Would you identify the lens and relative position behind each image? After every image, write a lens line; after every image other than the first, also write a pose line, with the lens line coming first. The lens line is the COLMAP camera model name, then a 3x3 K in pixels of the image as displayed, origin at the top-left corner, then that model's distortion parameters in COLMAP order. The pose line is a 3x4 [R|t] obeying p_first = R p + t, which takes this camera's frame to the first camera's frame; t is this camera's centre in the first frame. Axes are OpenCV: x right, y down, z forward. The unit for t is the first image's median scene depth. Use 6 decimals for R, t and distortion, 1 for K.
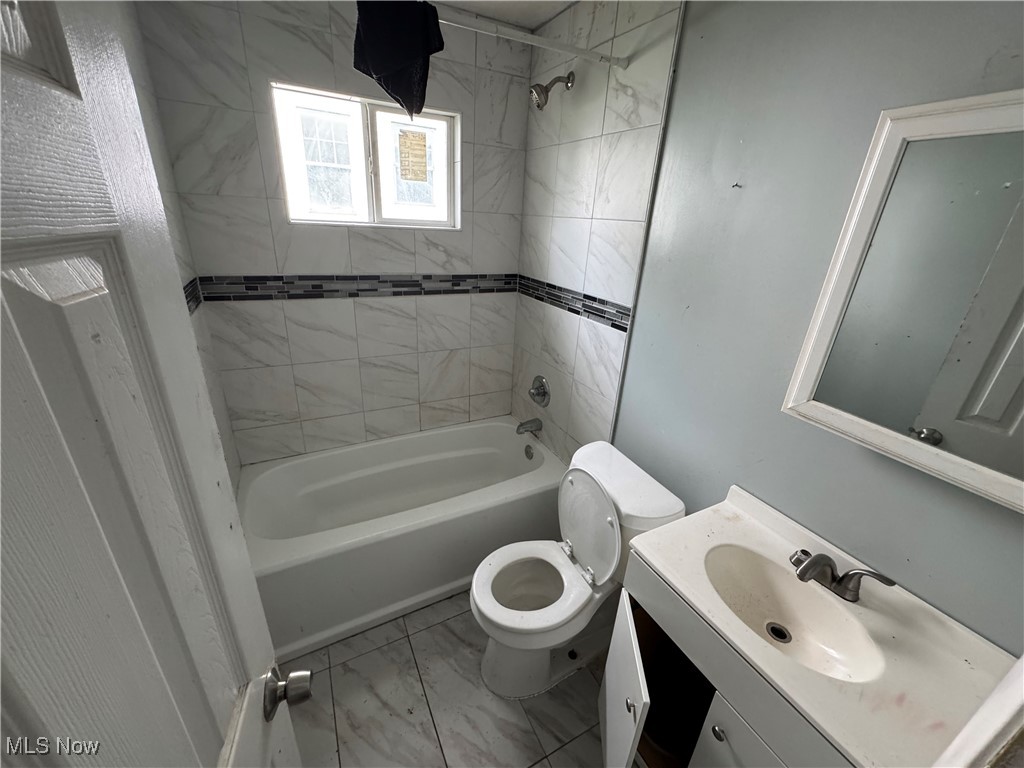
lens RADIAL K [[407.6, 0, 511.8], [0, 407.6, 386.6], [0, 0, 1]] dist [-0.001992, 0.000329]
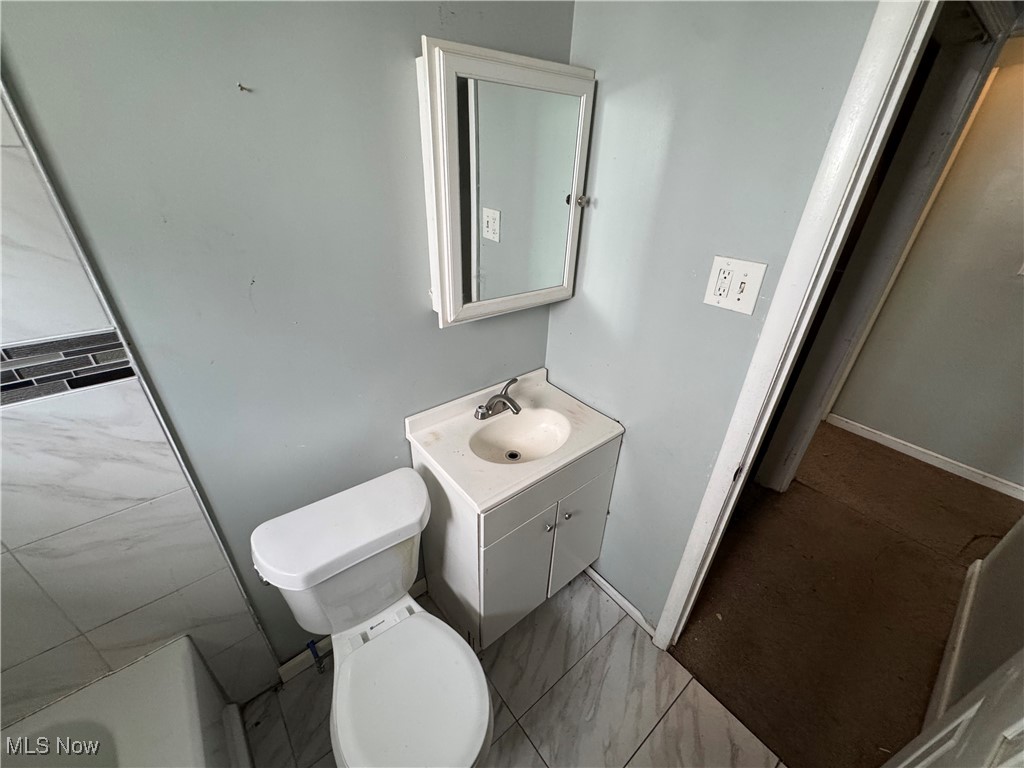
lens RADIAL K [[407.6, 0, 506.7], [0, 407.6, 388.5], [0, 0, 1]] dist [-0.001992, 0.000329]
pose [[-0.195631, -0.537062, 0.820545, -0.246663], [0.342986, 0.746399, 0.570305, -0.251008], [-0.918743, 0.393005, 0.038186, 0.540117]]
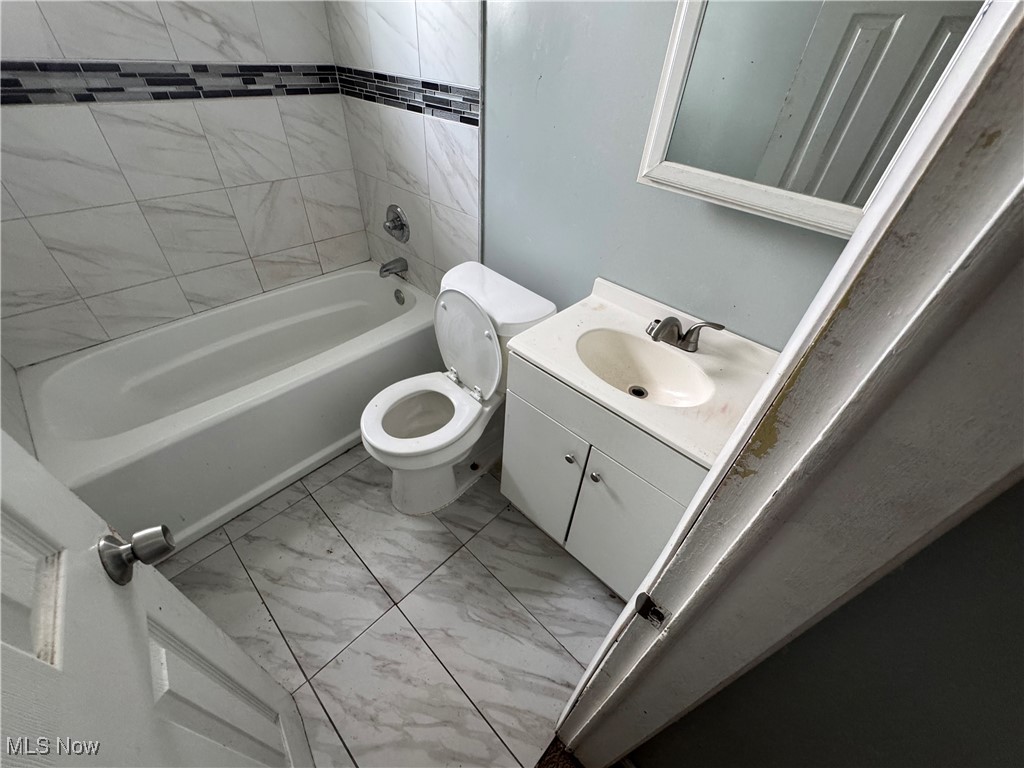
lens RADIAL K [[407.6, 0, 511.3], [0, 407.6, 385.6], [0, 0, 1]] dist [-0.001992, 0.000329]
pose [[0.947089, -0.211400, 0.241519, 0.024118], [0.121032, 0.932137, 0.341280, 0.091505], [-0.297276, -0.293991, 0.908403, 0.037797]]
